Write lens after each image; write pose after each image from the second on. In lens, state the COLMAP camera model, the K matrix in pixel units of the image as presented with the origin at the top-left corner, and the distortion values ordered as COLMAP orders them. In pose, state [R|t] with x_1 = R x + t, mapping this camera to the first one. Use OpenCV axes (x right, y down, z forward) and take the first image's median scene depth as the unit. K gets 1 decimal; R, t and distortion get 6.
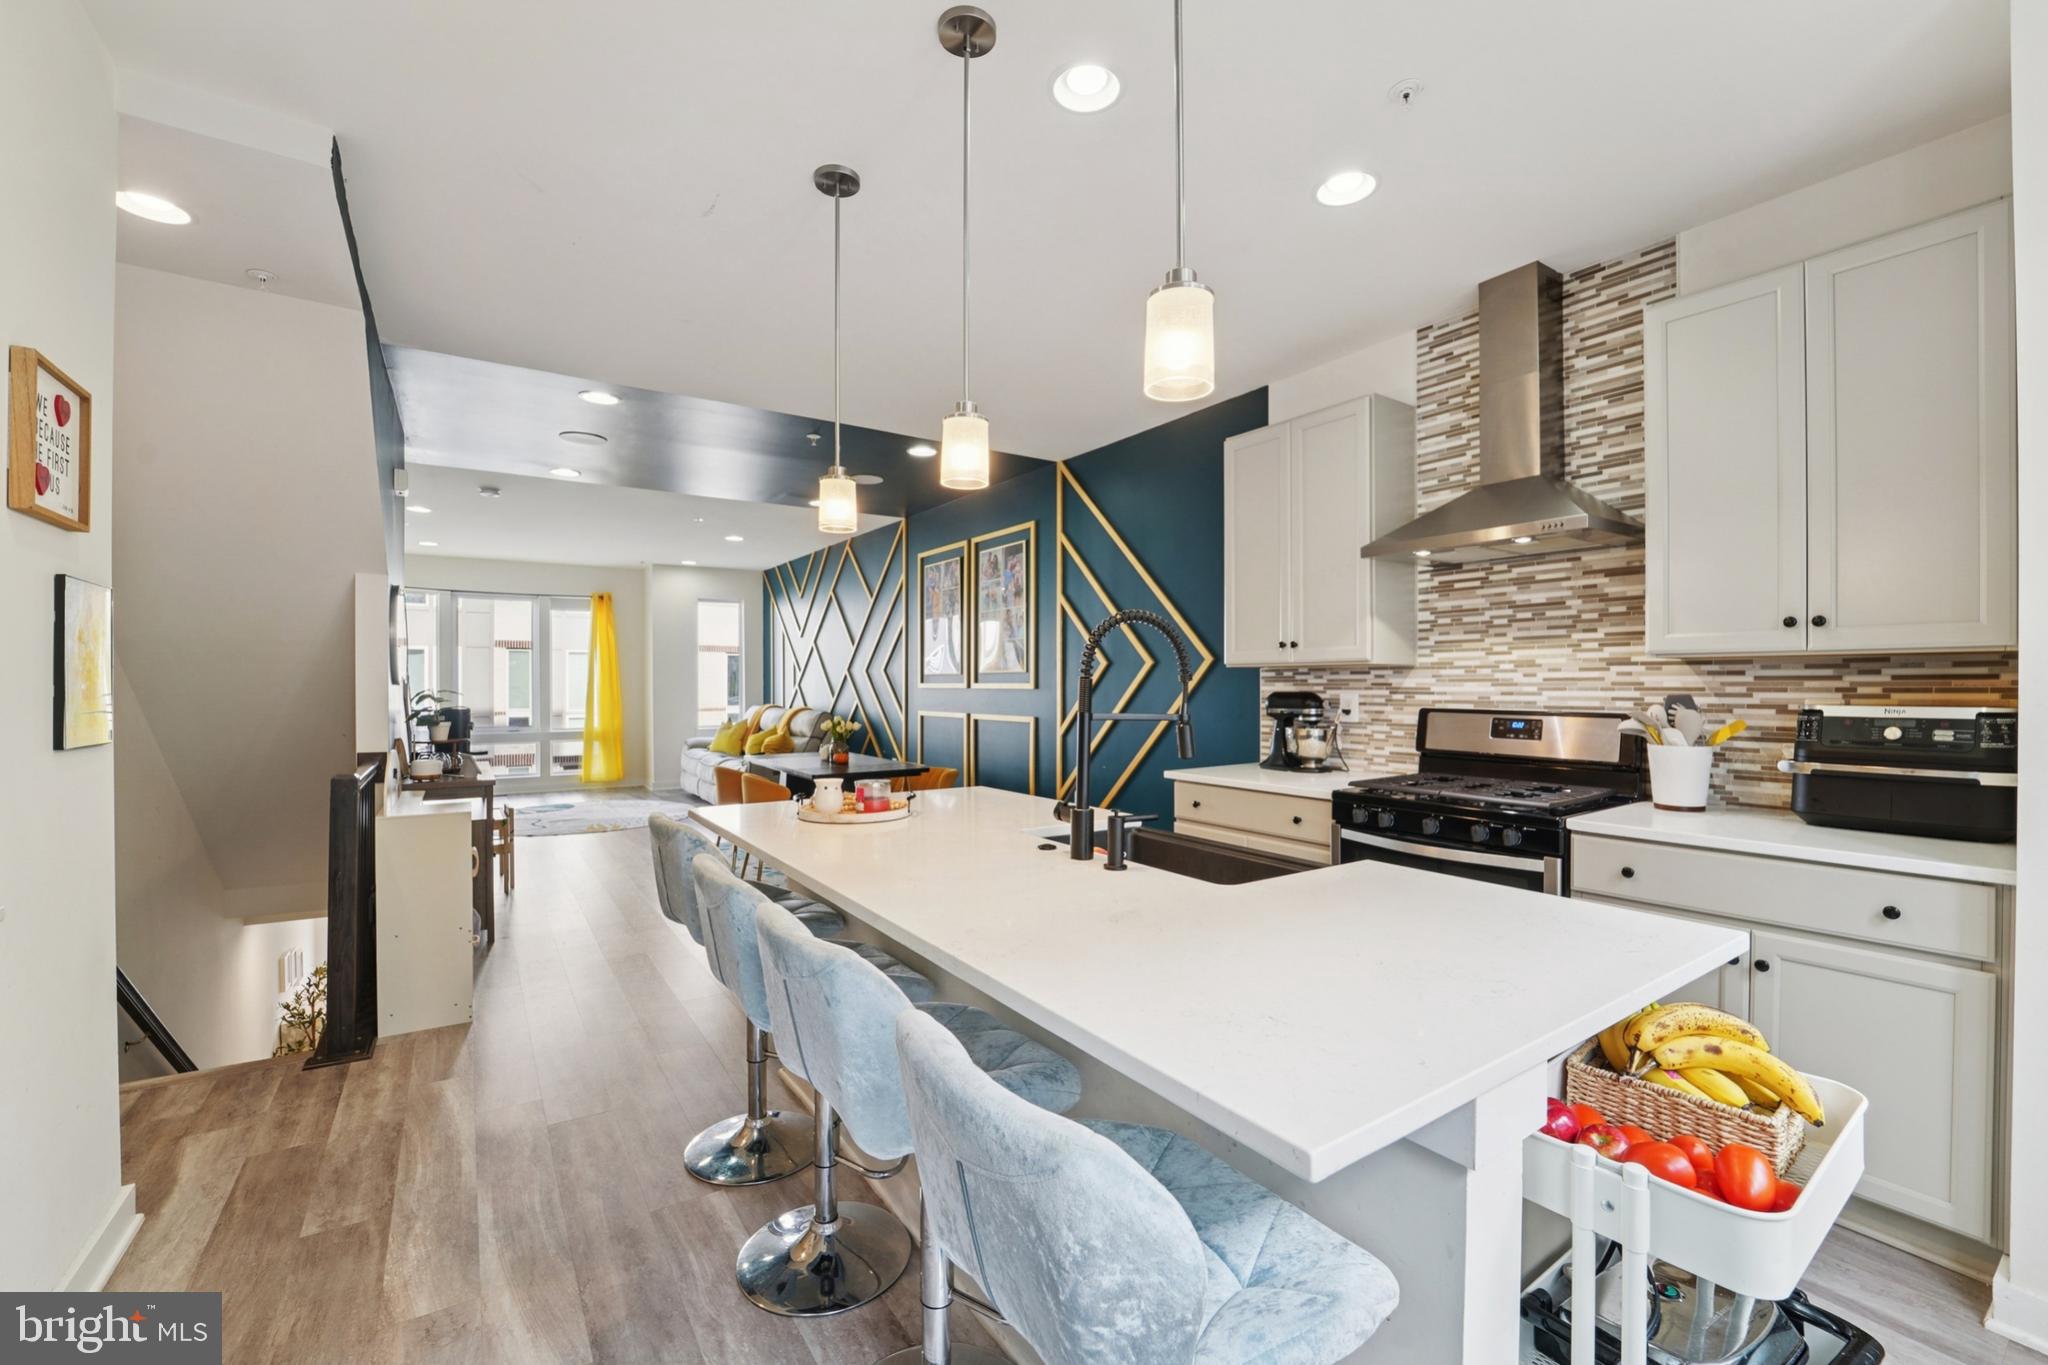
lens RADIAL K [[842.2, 0, 1024.0], [0, 842.2, 682.5], [0, 0, 1]] dist [-0.002521, -0.000131]
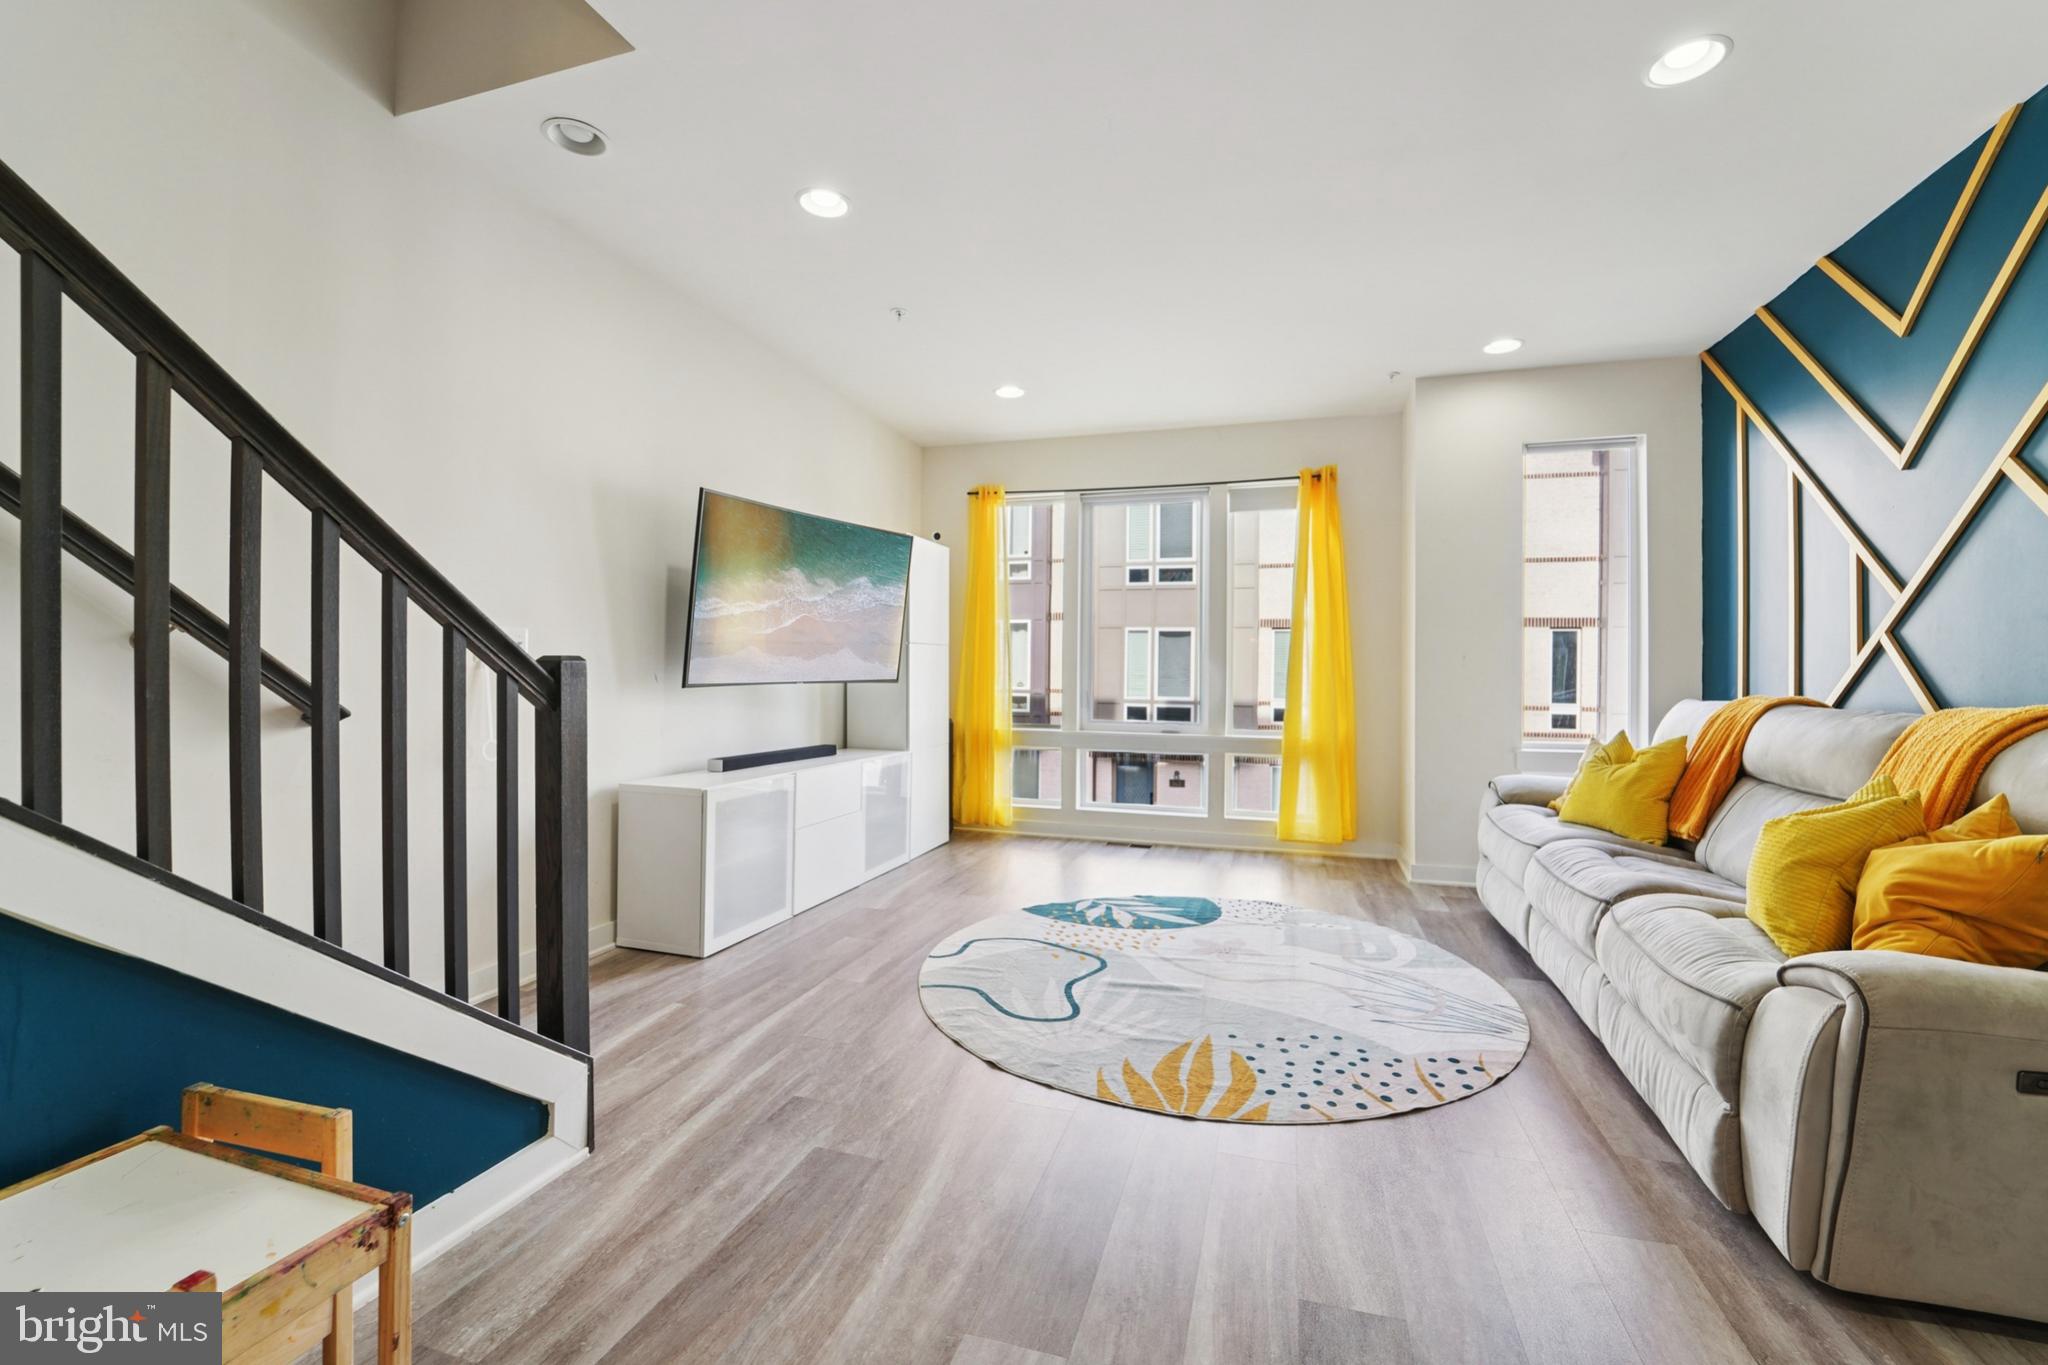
lens RADIAL K [[842.2, 0, 1024.0], [0, 842.2, 682.5], [0, 0, 1]] dist [-0.002521, -0.000131]
pose [[0.632106, 0.012005, -0.774789, -0.234708], [-0.007731, 0.999928, 0.009187, 0.020282], [0.774843, 0.000182, 0.632153, 0.579554]]
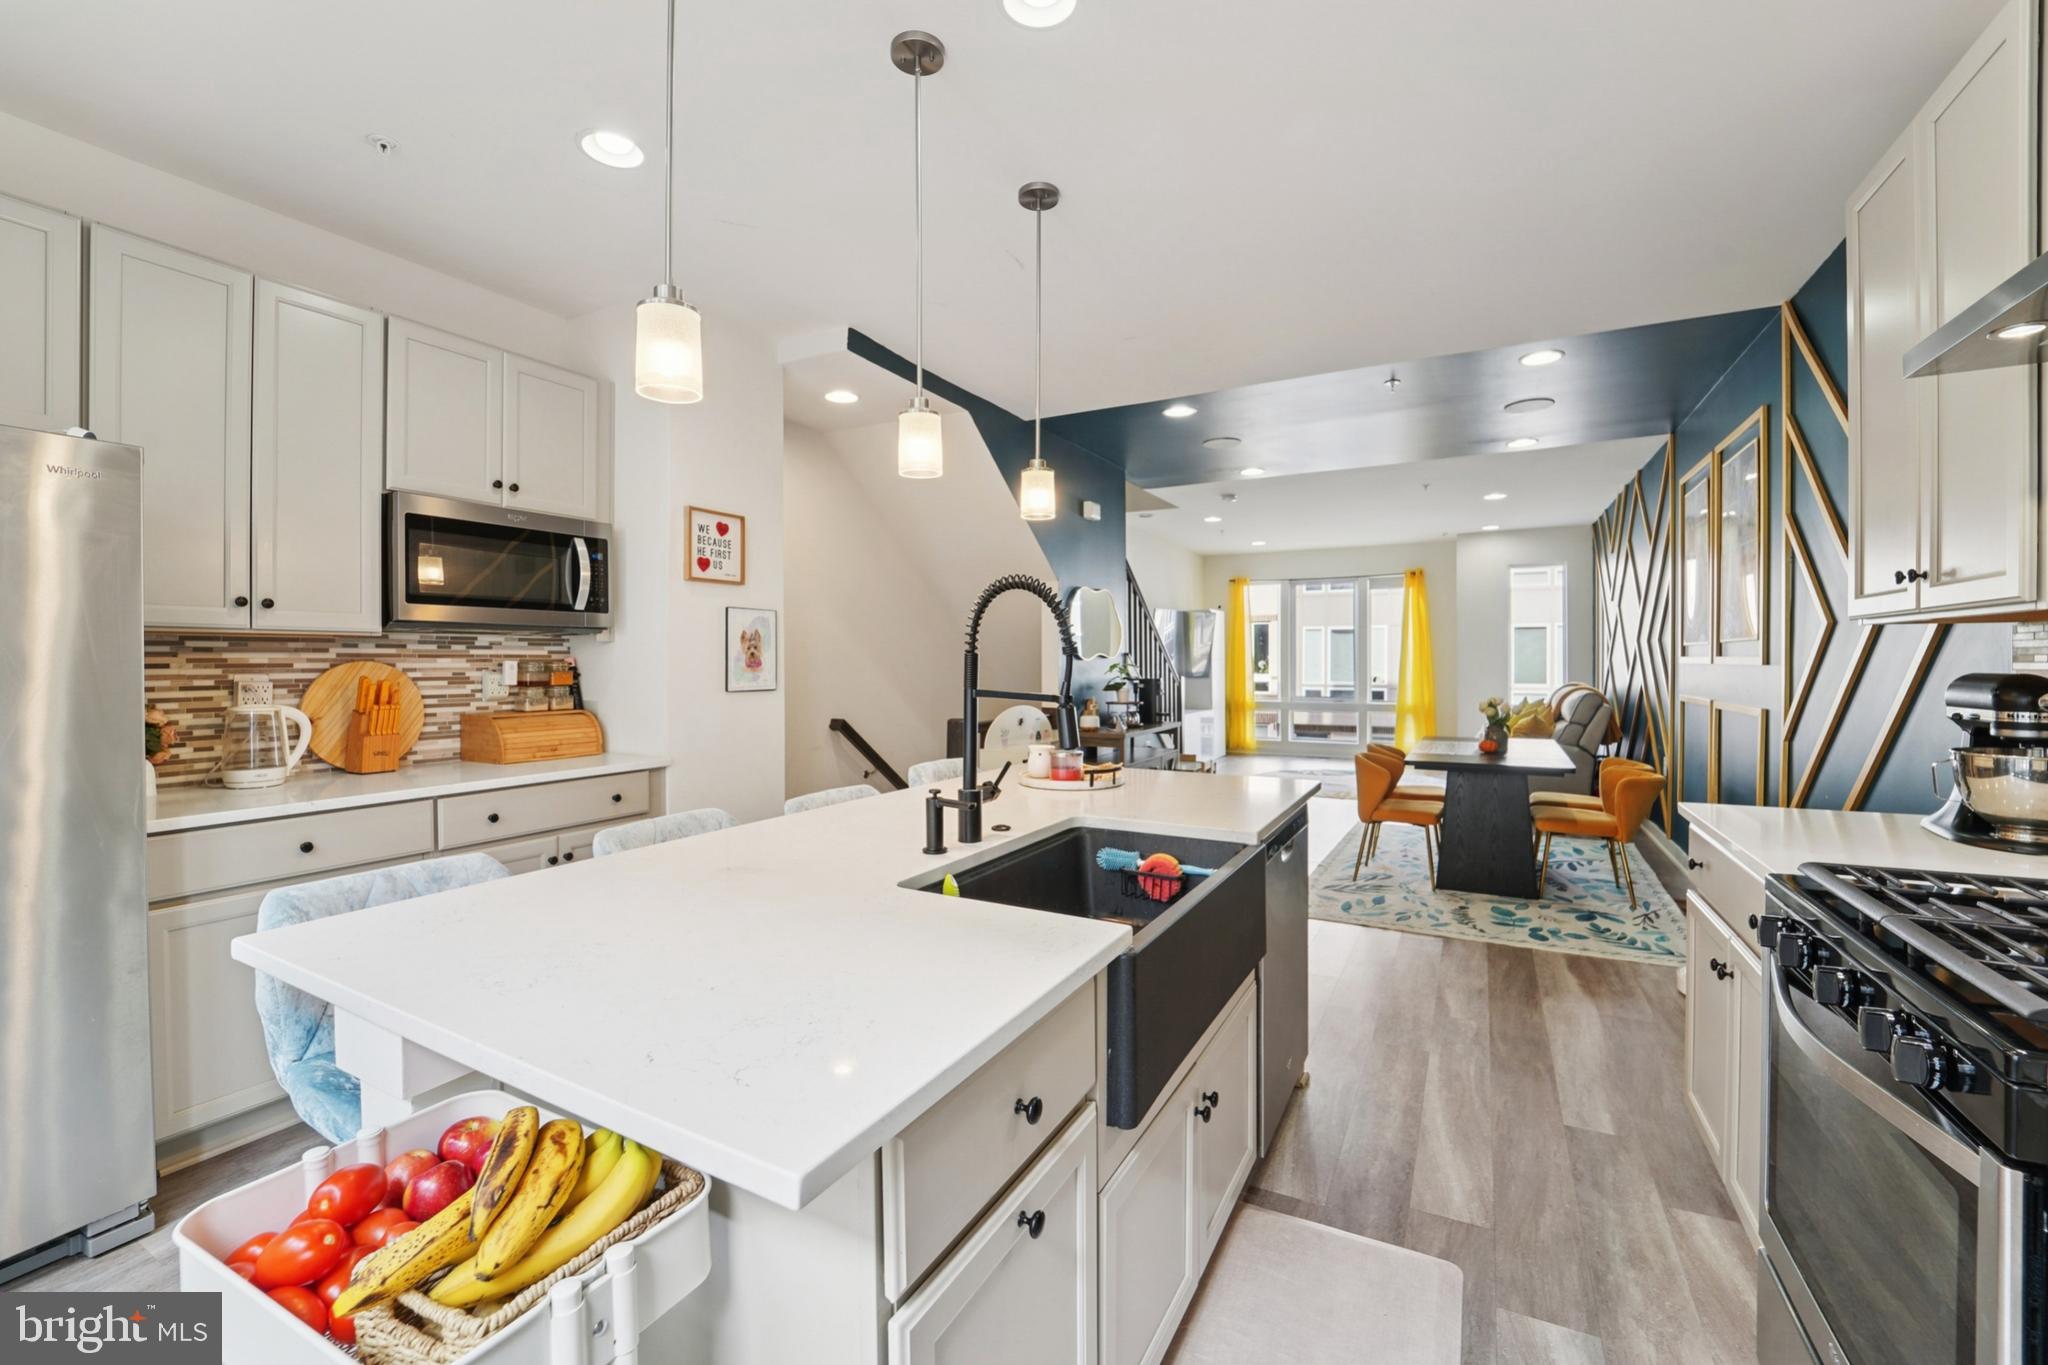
lens RADIAL K [[835.0, 0, 1023.4], [0, 835.0, 667.0], [0, 0, 1]] dist [-0.013017, -0.000107]
pose [[0.476431, 0.007739, -0.879178, 0.169938], [0.003323, 0.999938, 0.010602, -0.000130], [0.879206, -0.007973, 0.476376, 0.111246]]
